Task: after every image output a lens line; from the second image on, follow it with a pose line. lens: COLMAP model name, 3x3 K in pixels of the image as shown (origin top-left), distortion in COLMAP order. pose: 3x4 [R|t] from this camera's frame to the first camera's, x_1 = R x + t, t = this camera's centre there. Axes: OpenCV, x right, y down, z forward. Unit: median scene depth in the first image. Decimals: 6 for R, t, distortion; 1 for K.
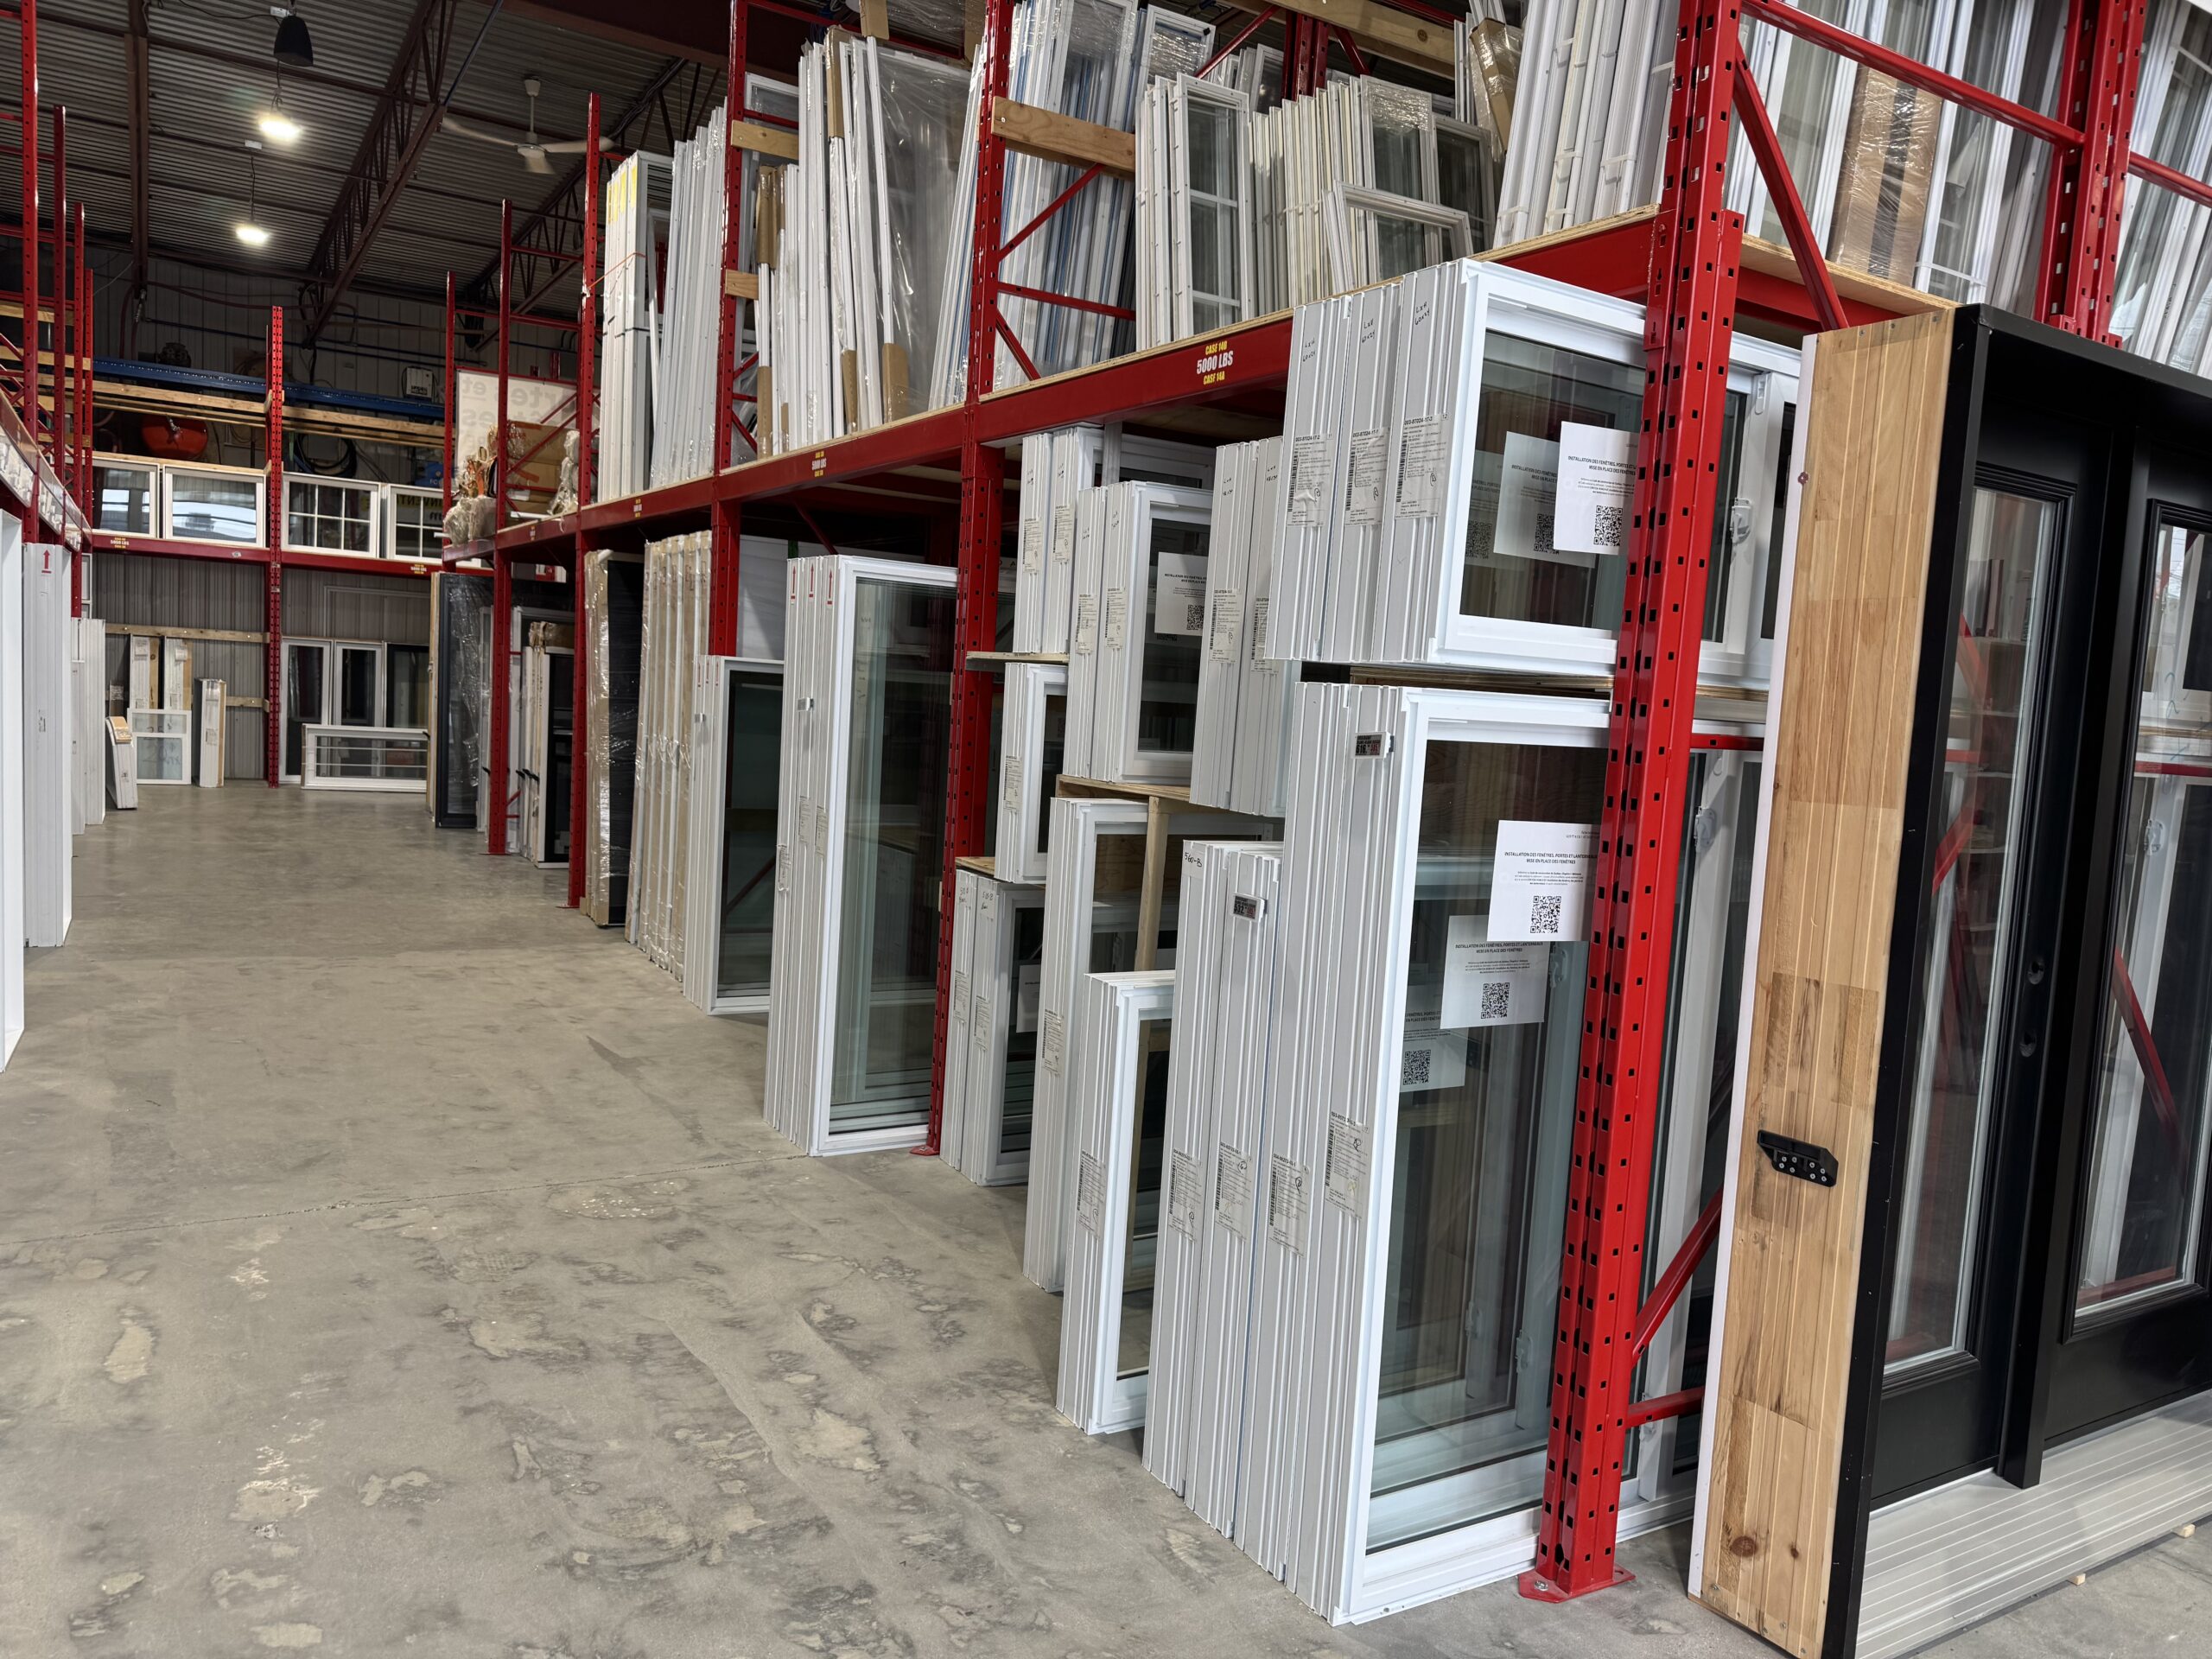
lens RADIAL K [[1566.3, 0, 1108.9], [0, 1566.3, 833.8], [0, 0, 1]] dist [0.019041, -0.019915]
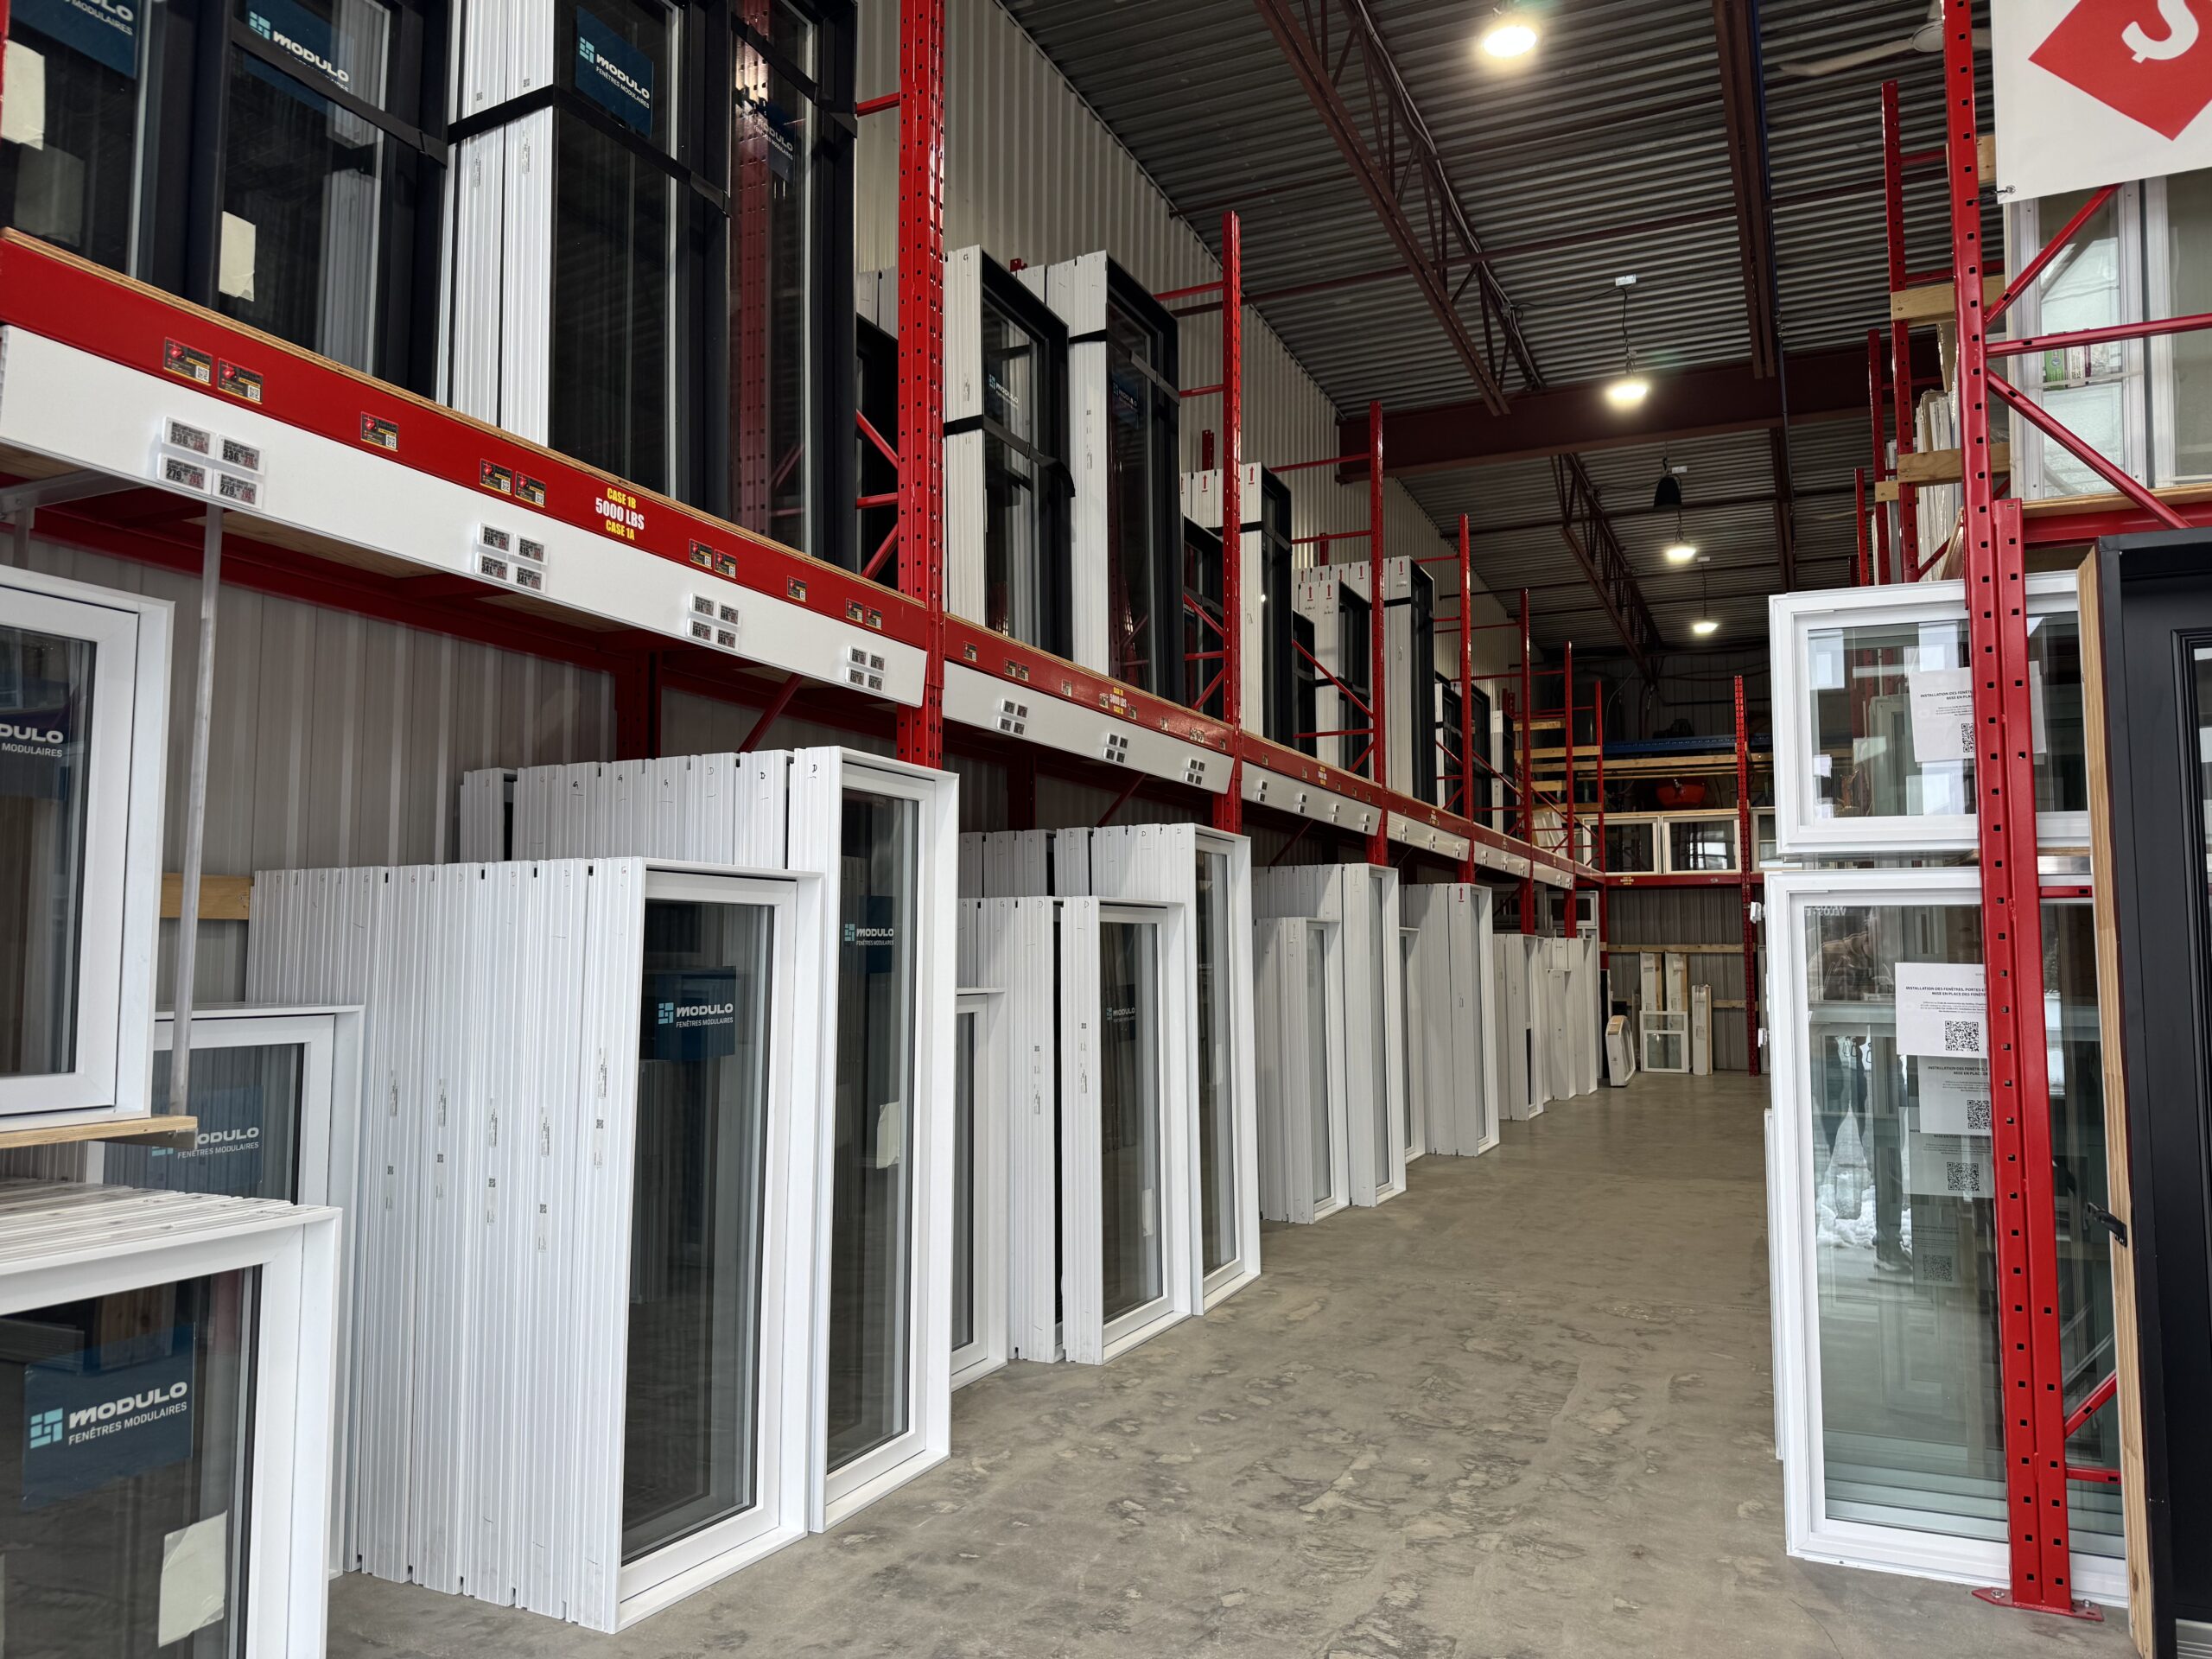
lens RADIAL K [[1566.3, 0, 1107.9], [0, 1566.3, 826.9], [0, 0, 1]] dist [0.019041, -0.019915]
pose [[0.566653, -0.130906, -0.813491, 0.812084], [-0.041520, 0.981508, -0.186865, 0.130475], [0.822910, 0.139664, 0.550739, -0.267309]]
